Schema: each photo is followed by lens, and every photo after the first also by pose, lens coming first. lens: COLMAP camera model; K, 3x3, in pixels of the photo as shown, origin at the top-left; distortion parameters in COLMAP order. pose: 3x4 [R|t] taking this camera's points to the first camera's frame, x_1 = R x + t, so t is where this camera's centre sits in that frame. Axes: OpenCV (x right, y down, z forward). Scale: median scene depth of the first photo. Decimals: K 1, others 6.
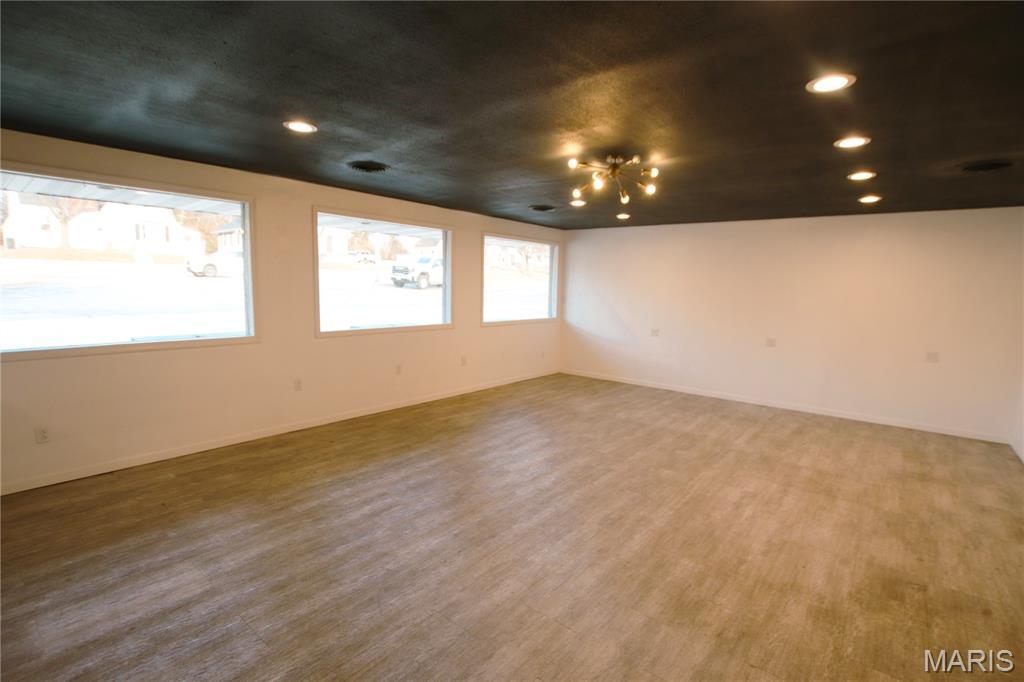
lens RADIAL K [[475.5, 0, 513.4], [0, 475.5, 342.2], [0, 0, 1]] dist [-0.032633, 0.000594]
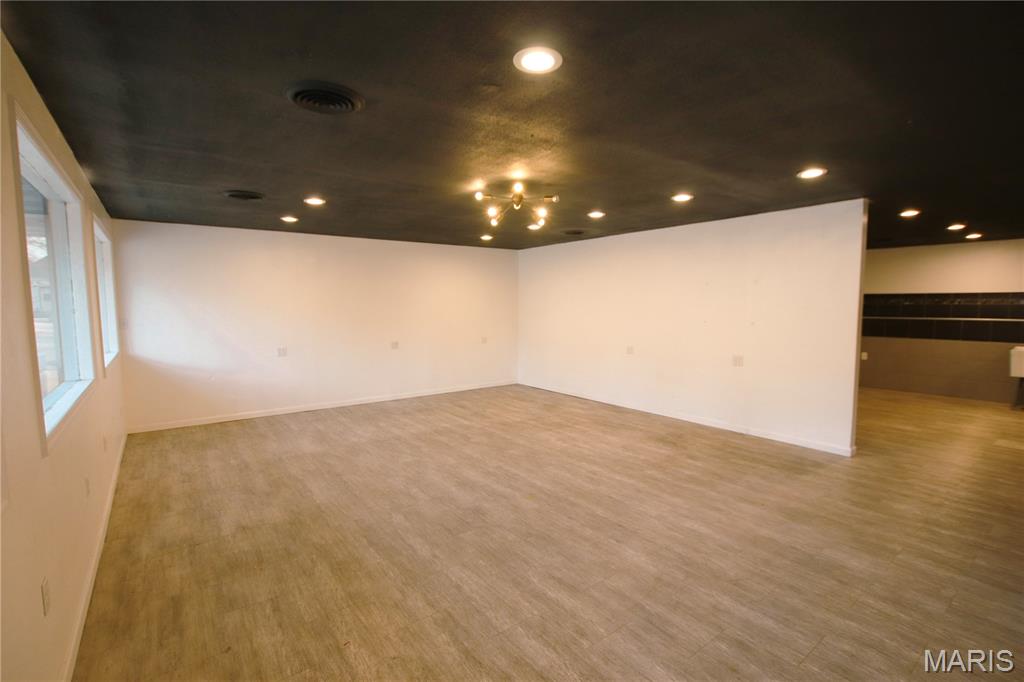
lens RADIAL K [[475.5, 0, 513.4], [0, 475.5, 342.2], [0, 0, 1]] dist [-0.032633, 0.000594]
pose [[0.237251, -0.106915, 0.965547, -0.851975], [0.125516, 0.988968, 0.078667, -0.101155], [-0.963306, 0.102528, 0.248053, 0.696003]]
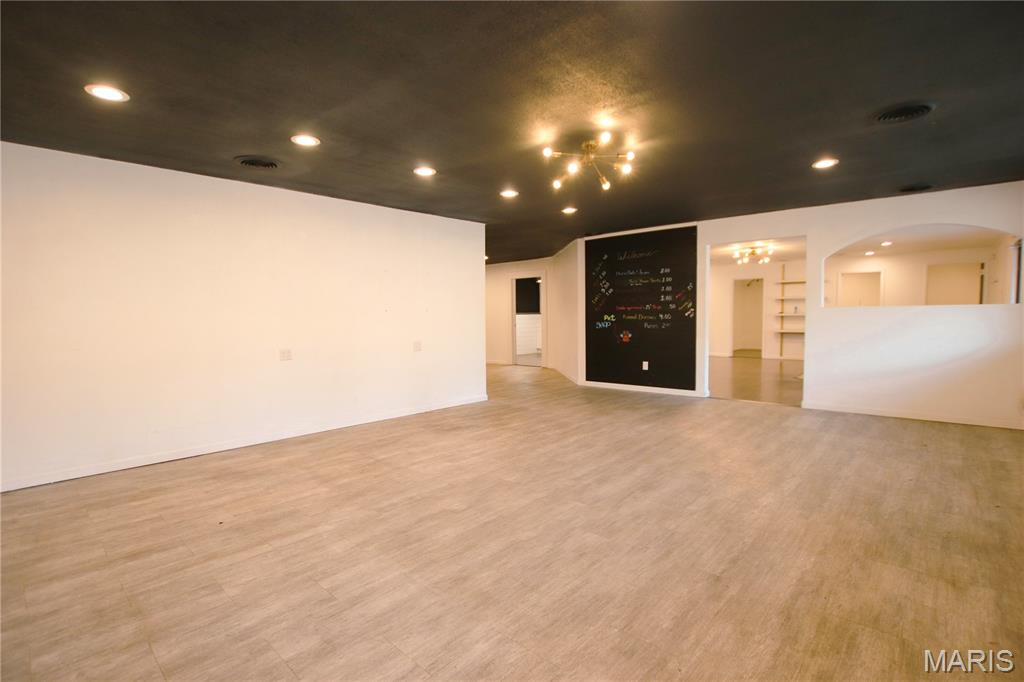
lens RADIAL K [[475.5, 0, 513.4], [0, 475.5, 342.2], [0, 0, 1]] dist [-0.032633, 0.000594]
pose [[-0.998534, -0.015066, 0.051985, 0.289291], [-0.005764, 0.984617, 0.174632, -0.134289], [-0.053817, 0.174077, -0.983260, 1.898892]]
